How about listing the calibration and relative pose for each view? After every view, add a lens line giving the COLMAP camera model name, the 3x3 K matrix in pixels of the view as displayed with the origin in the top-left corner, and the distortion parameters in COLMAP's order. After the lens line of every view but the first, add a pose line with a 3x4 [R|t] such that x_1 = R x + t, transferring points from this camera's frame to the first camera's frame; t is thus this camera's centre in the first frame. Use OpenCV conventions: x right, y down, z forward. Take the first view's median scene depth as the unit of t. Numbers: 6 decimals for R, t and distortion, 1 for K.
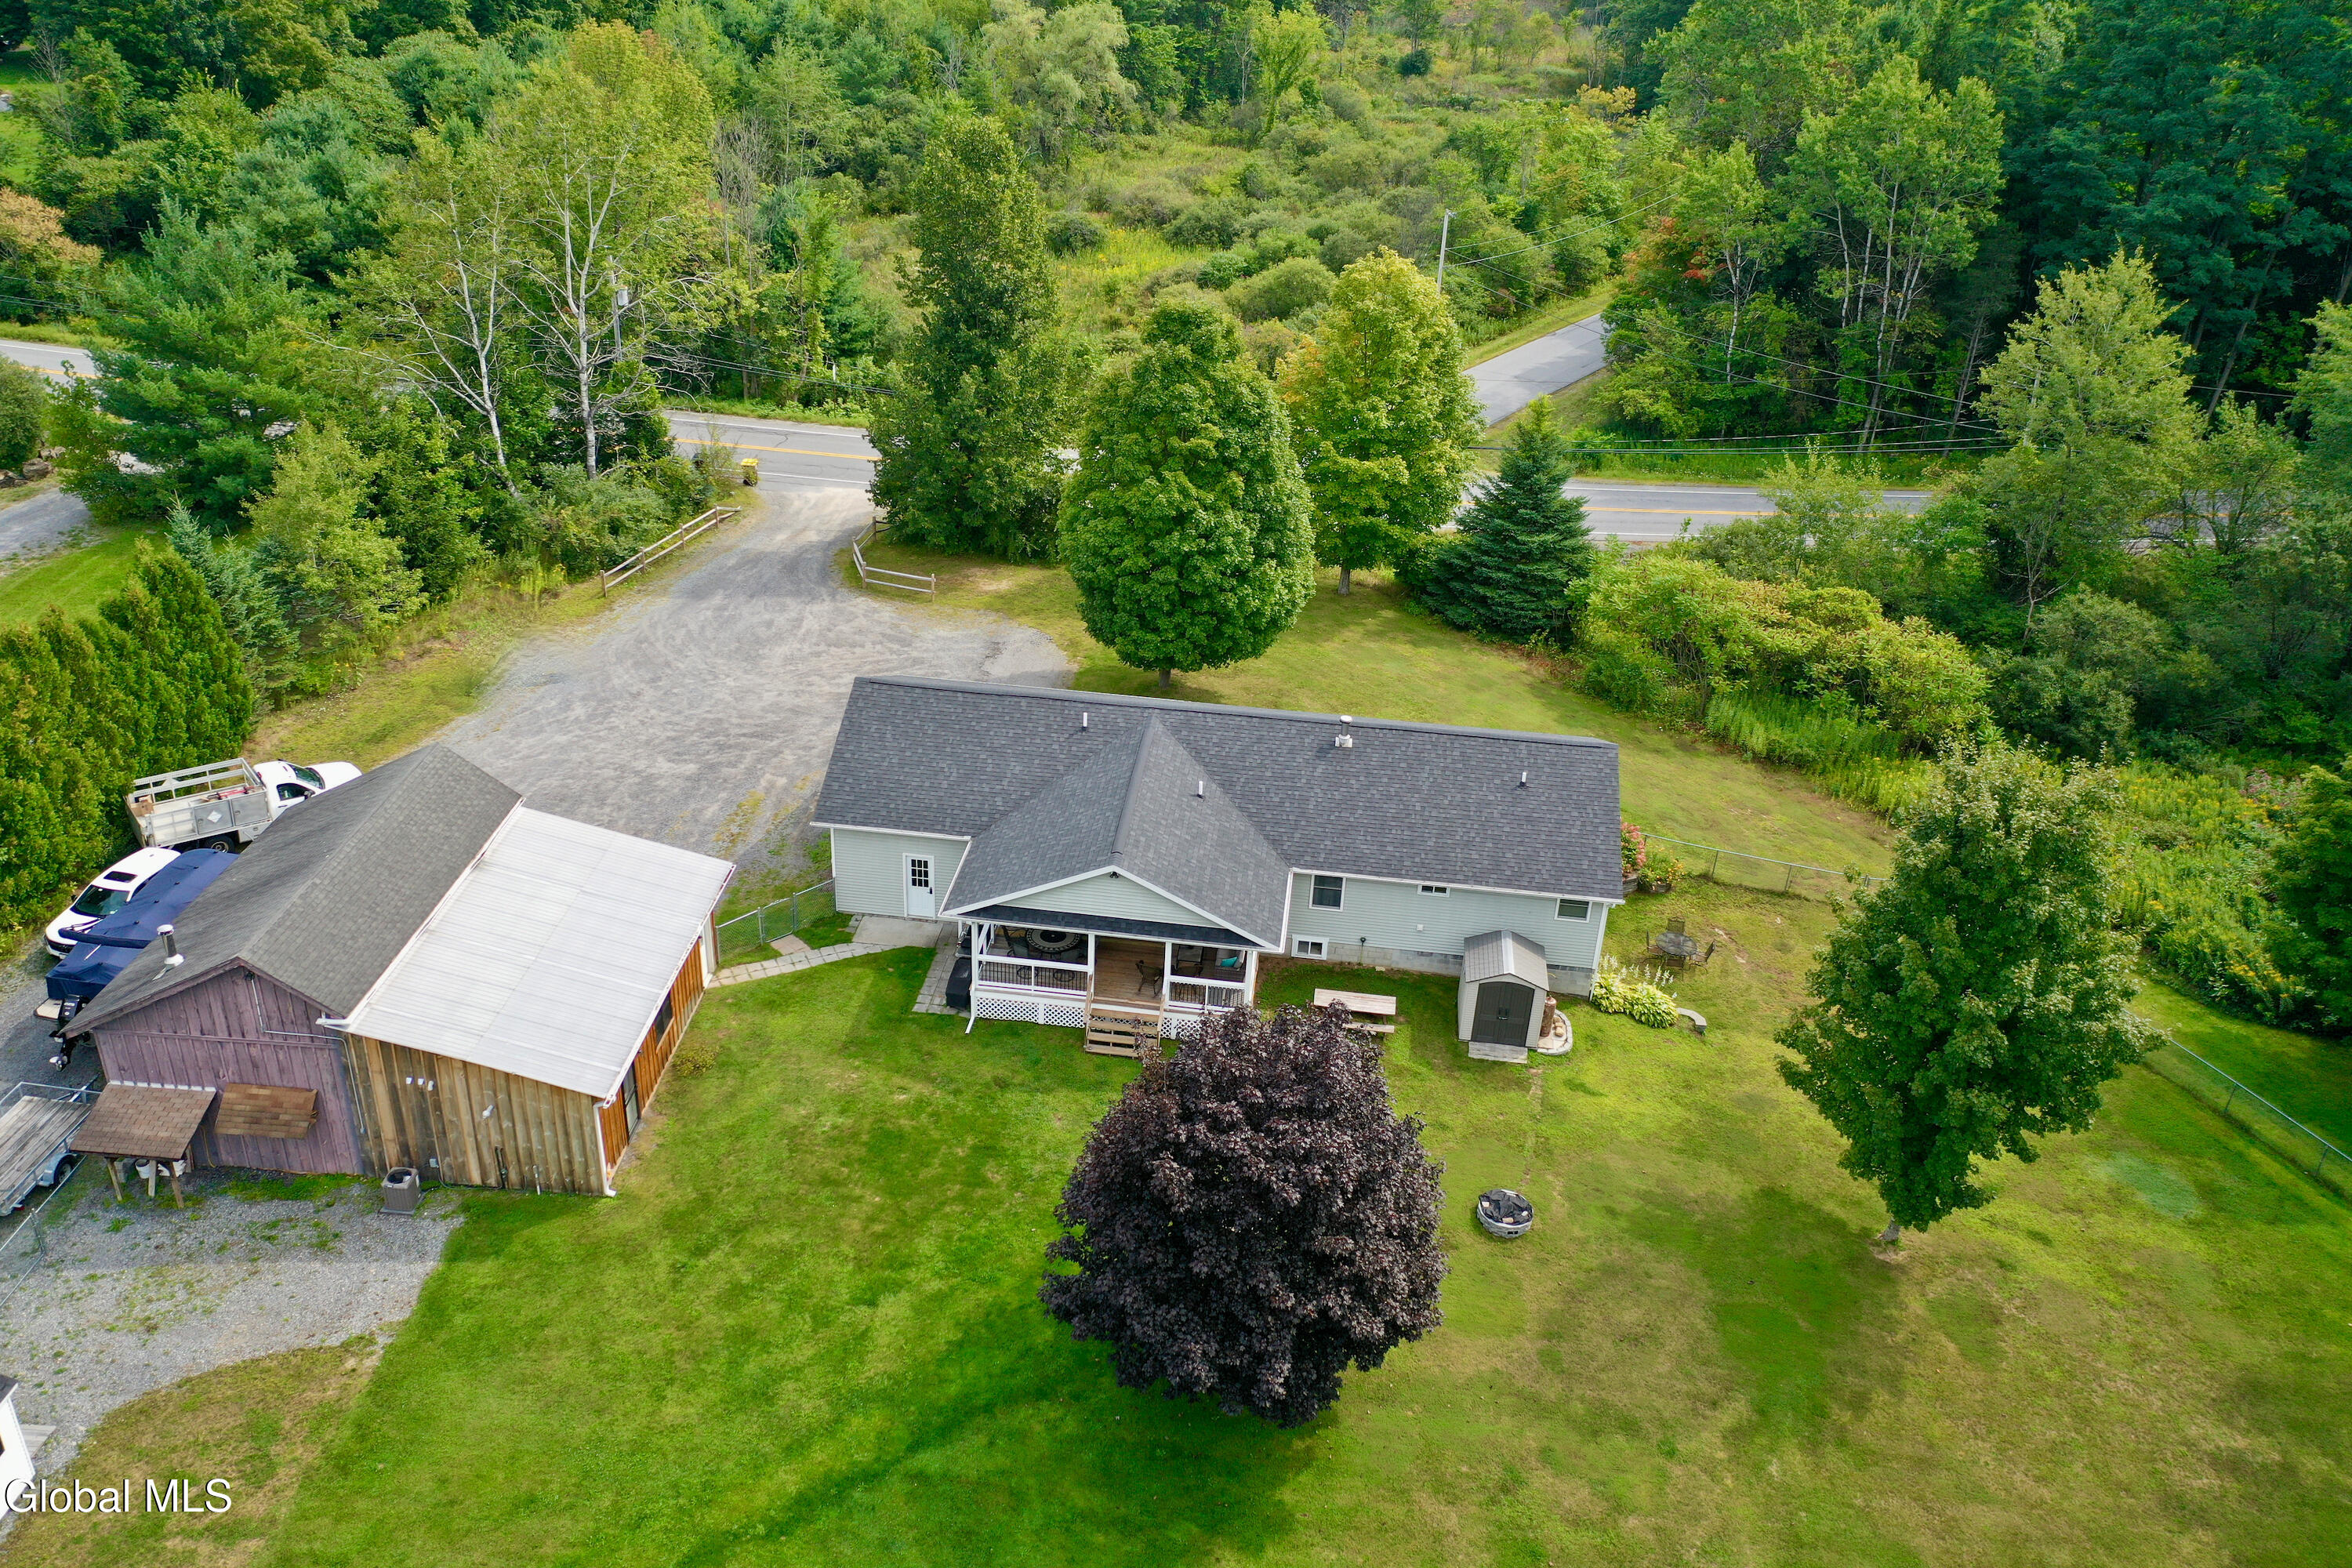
lens RADIAL K [[1854.1, 0, 1178.8], [0, 1854.1, 781.1], [0, 0, 1]] dist [0.007101, 0.005763]
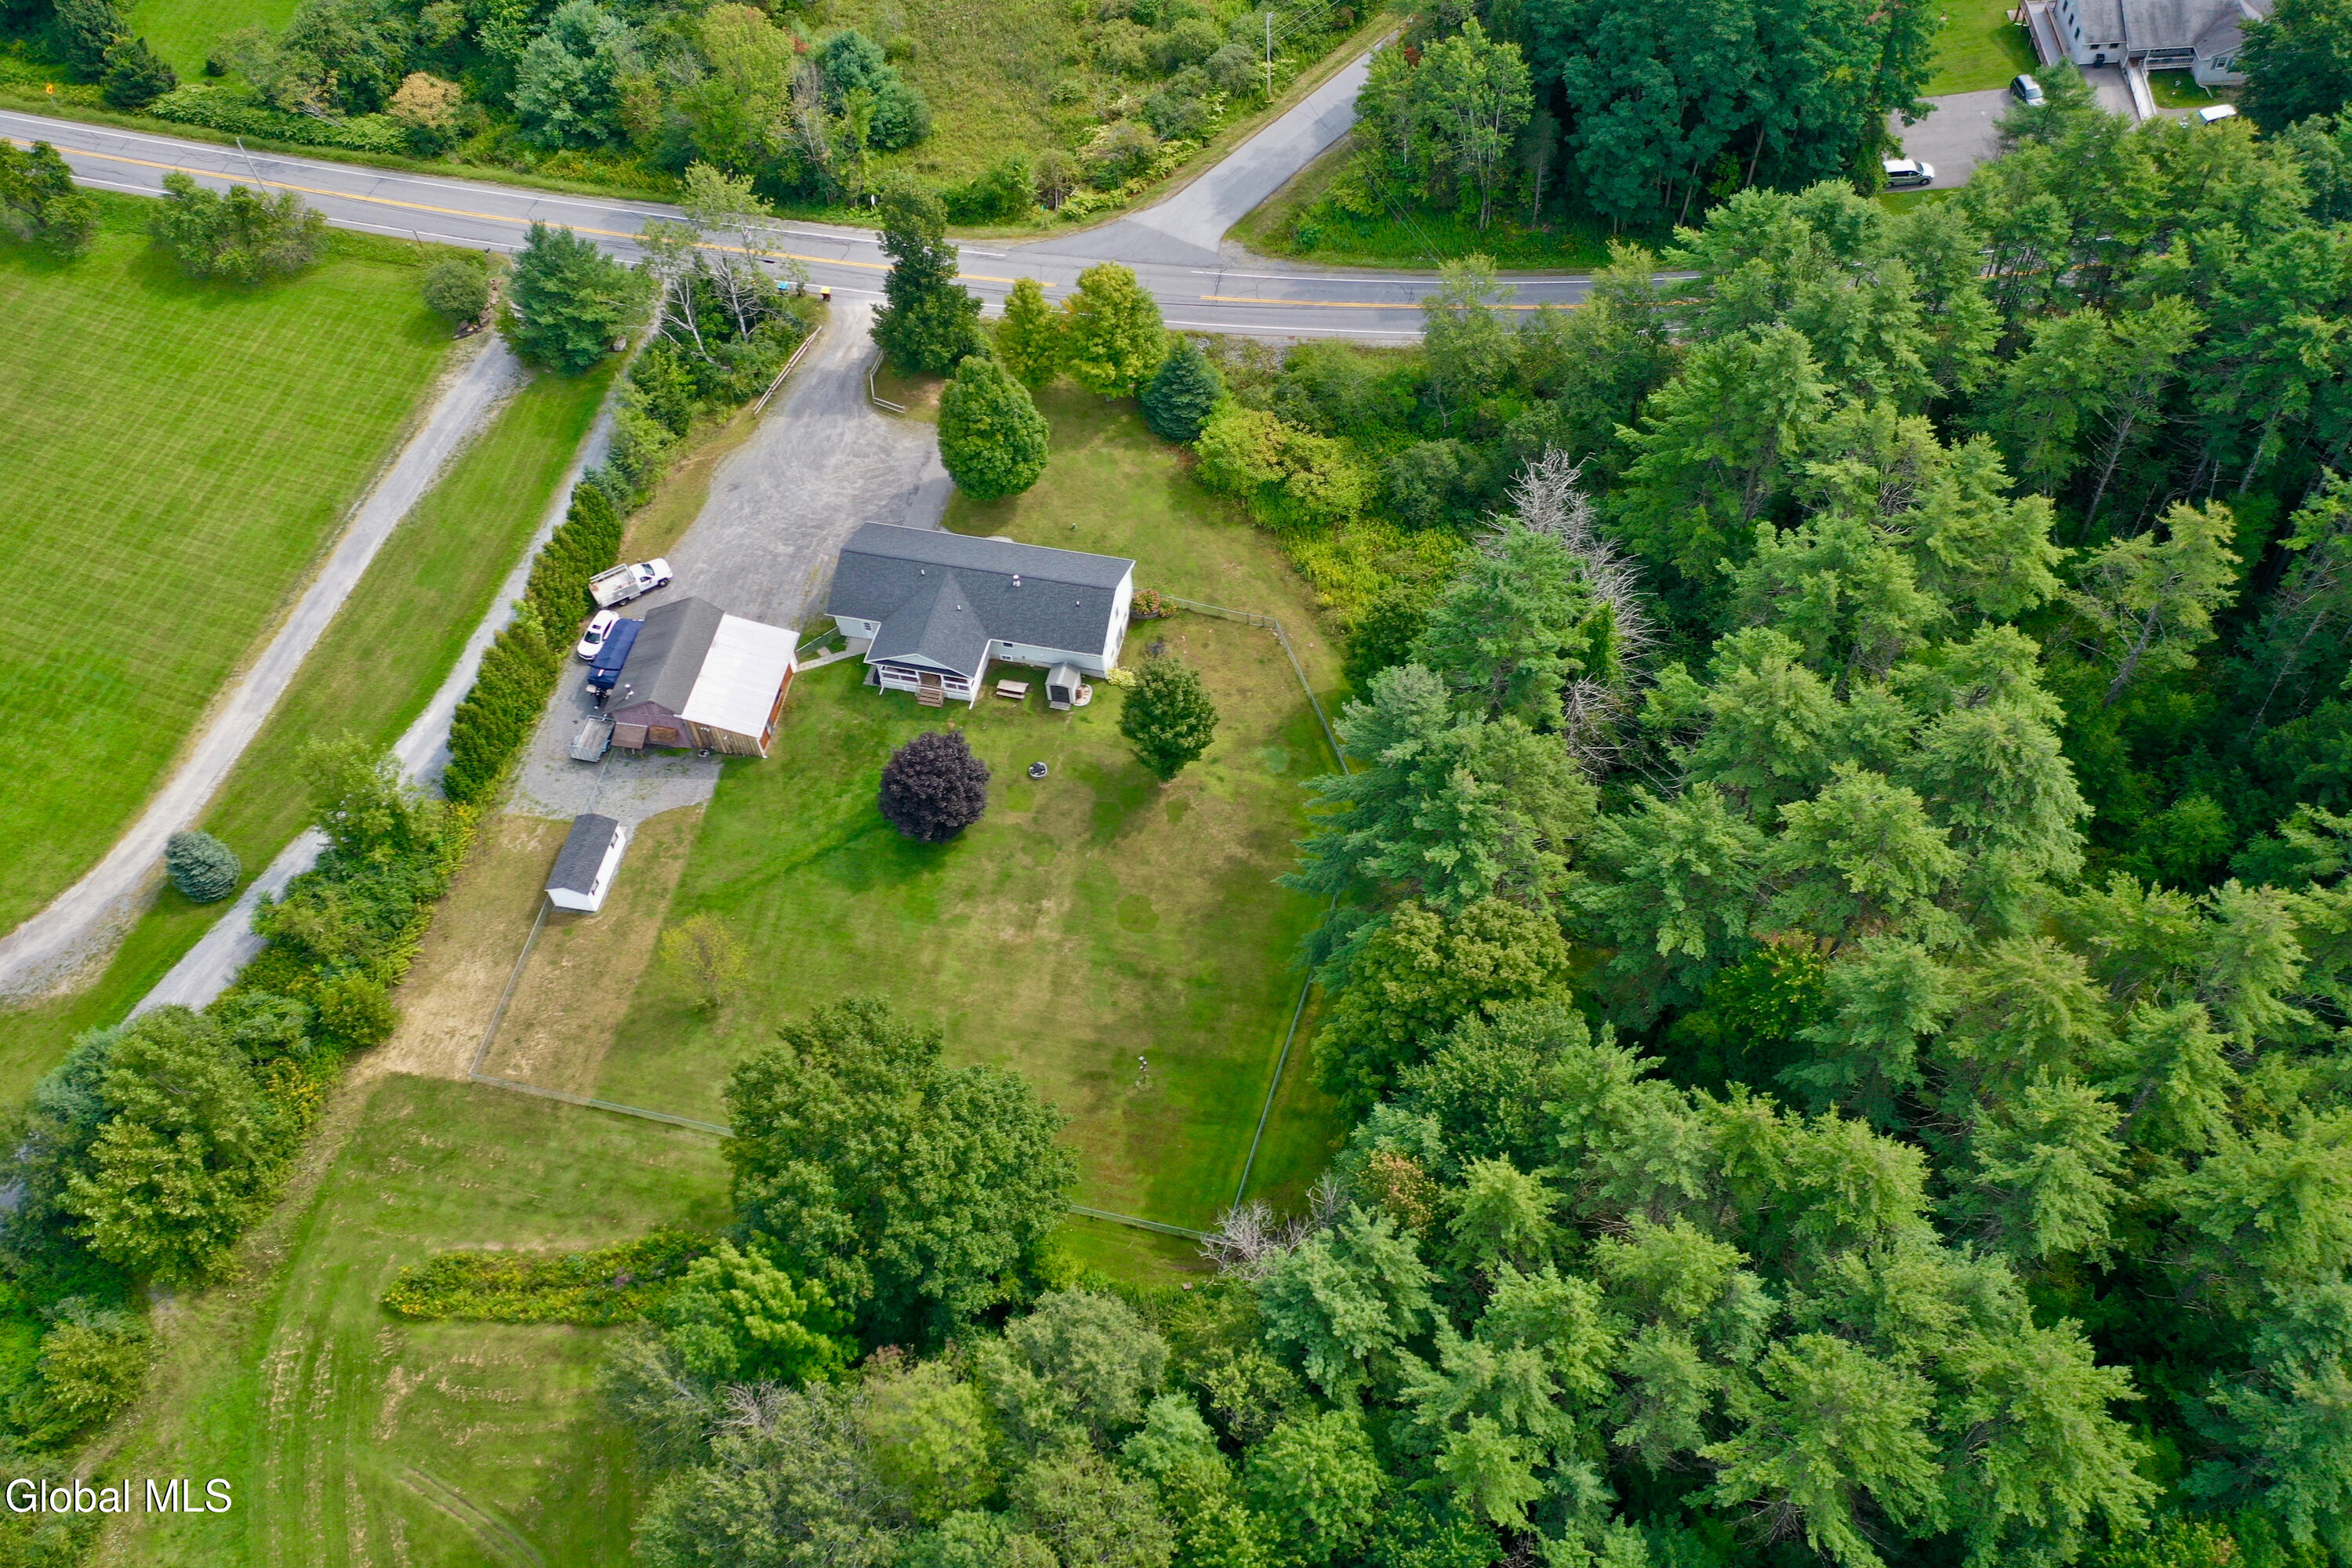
lens RADIAL K [[1912.6, 0, 1176.0], [0, 1912.6, 784.0], [0, 0, 1]] dist [0.011511, 0.006712]
pose [[0.988493, 0.040008, -0.145883, 0.785751], [0.028070, 0.899129, 0.436783, -1.032865], [0.148643, -0.435852, 0.887659, -1.658197]]
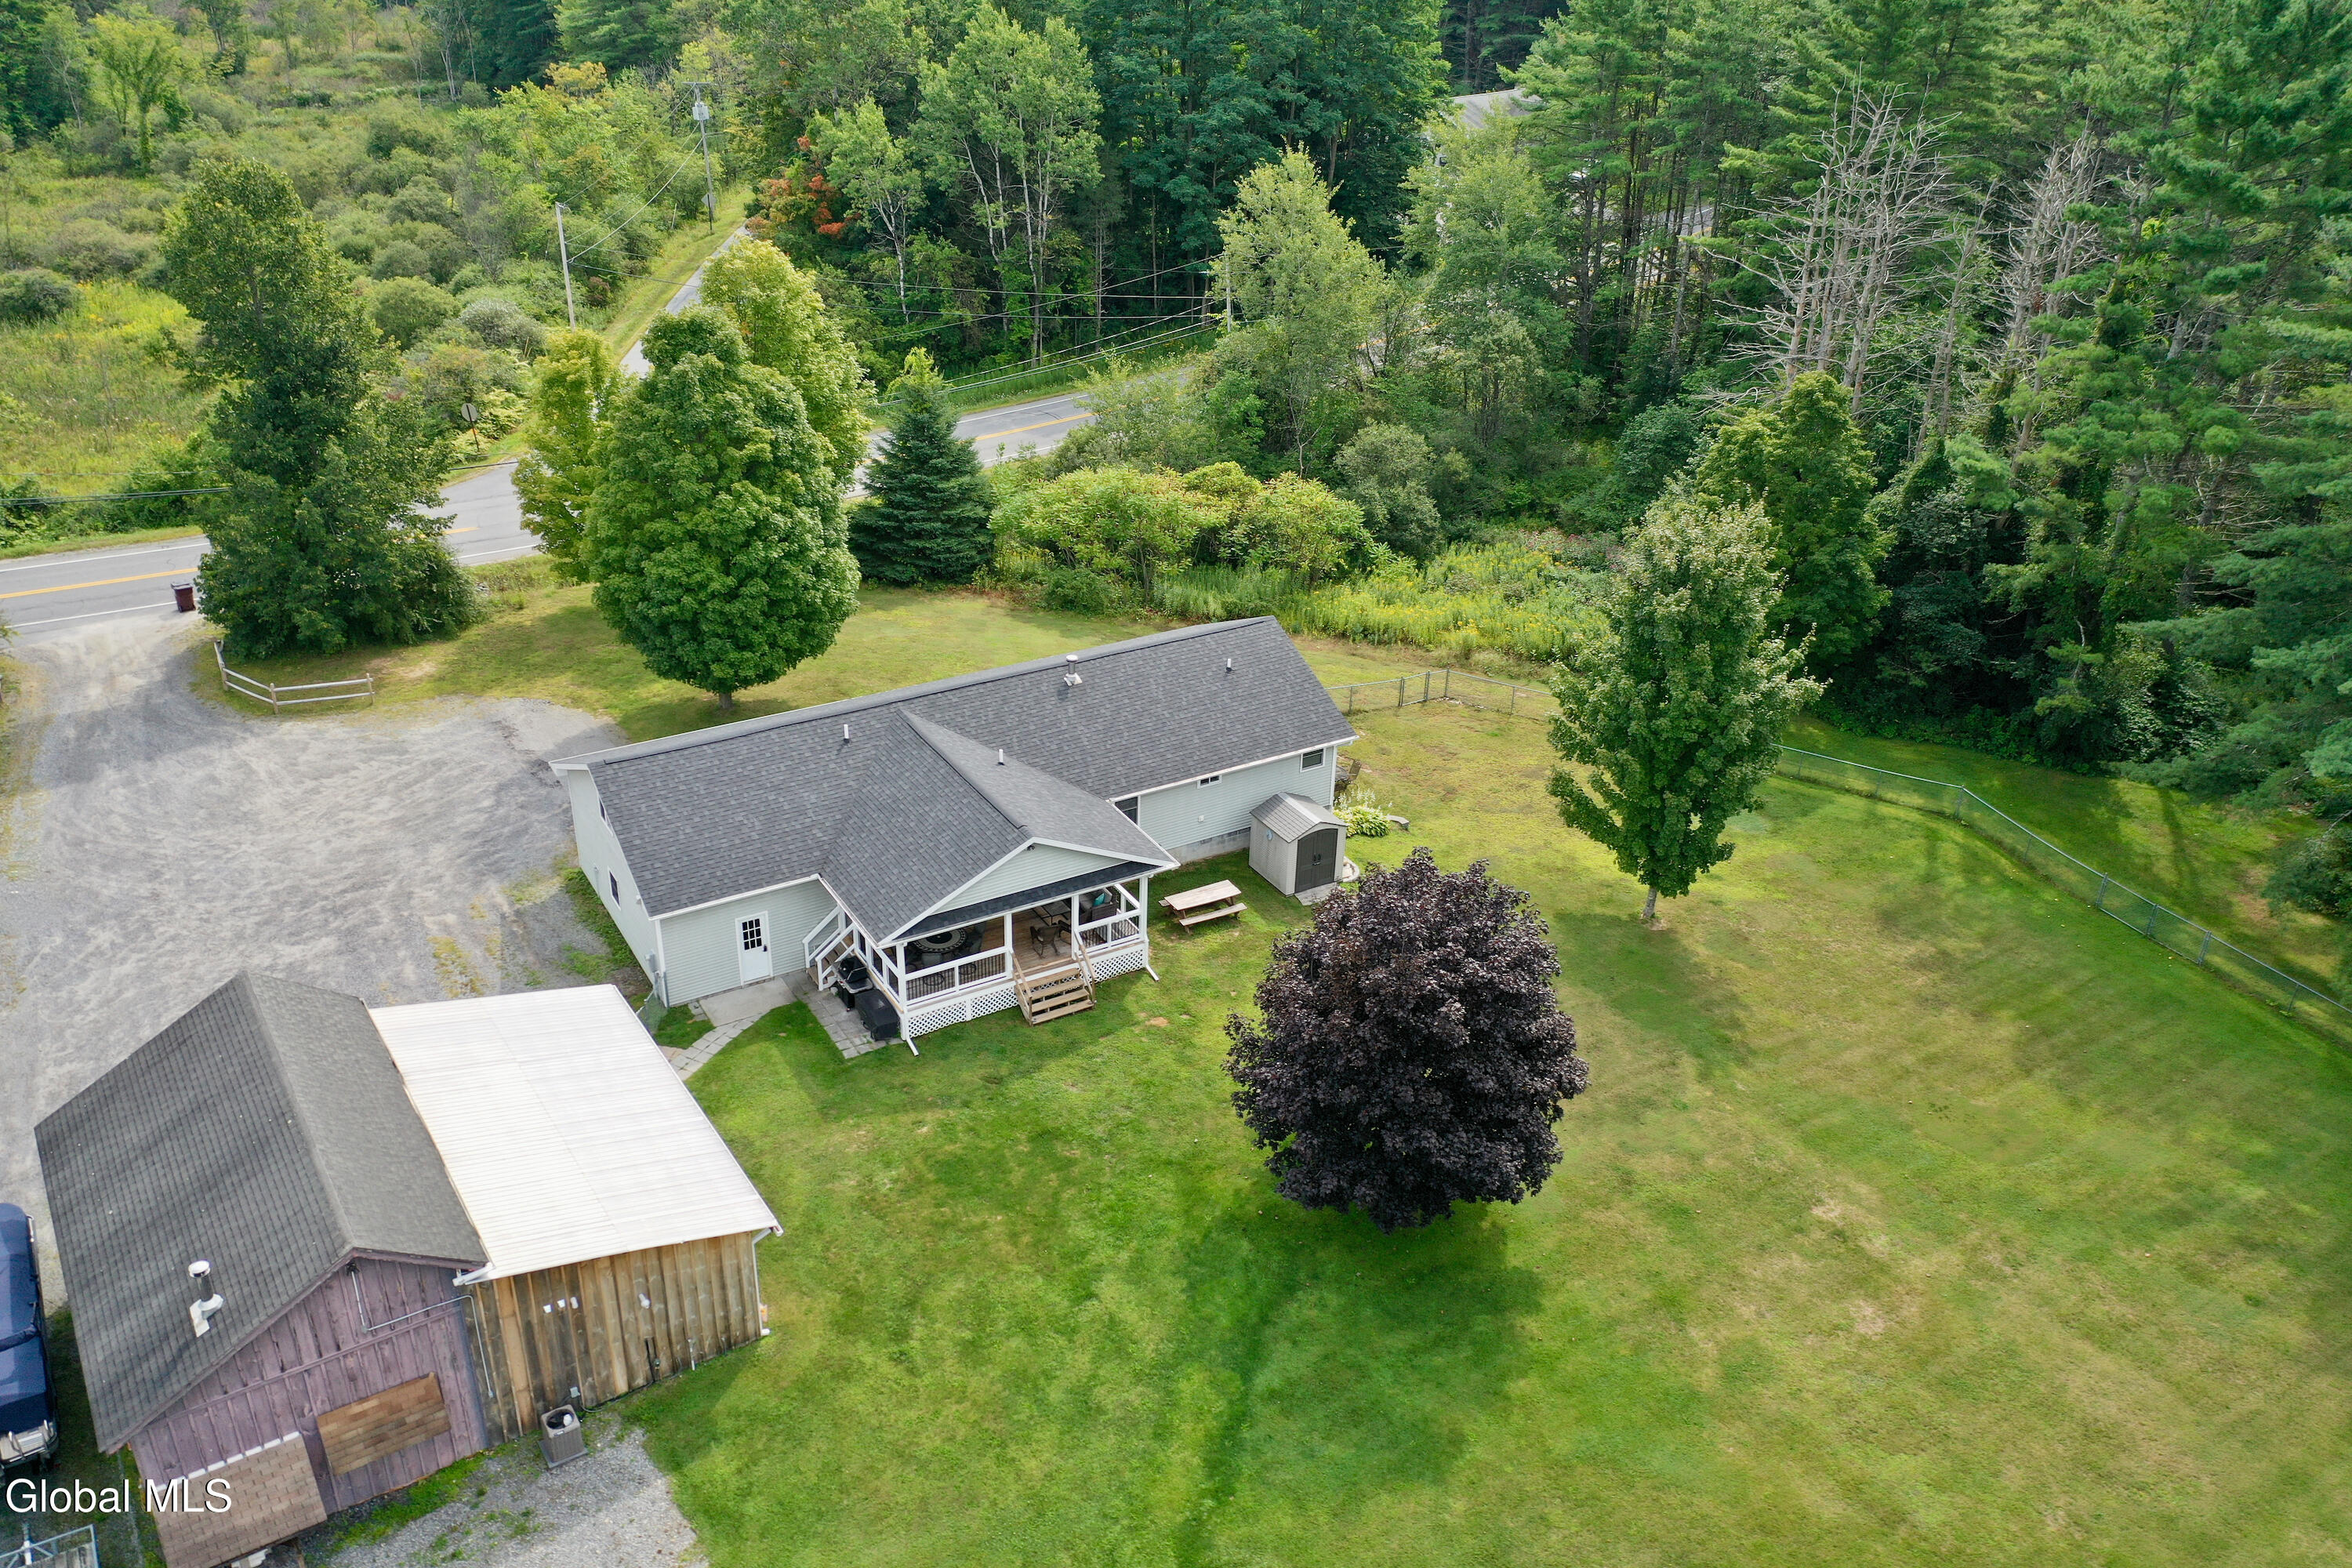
lens RADIAL K [[1854.1, 0, 1178.8], [0, 1854.1, 781.1], [0, 0, 1]] dist [0.007101, 0.005763]
pose [[0.793245, -0.304360, 0.527378, -0.473455], [0.295209, 0.949746, 0.104084, -0.063231], [-0.532554, 0.073123, 0.843231, 0.081545]]
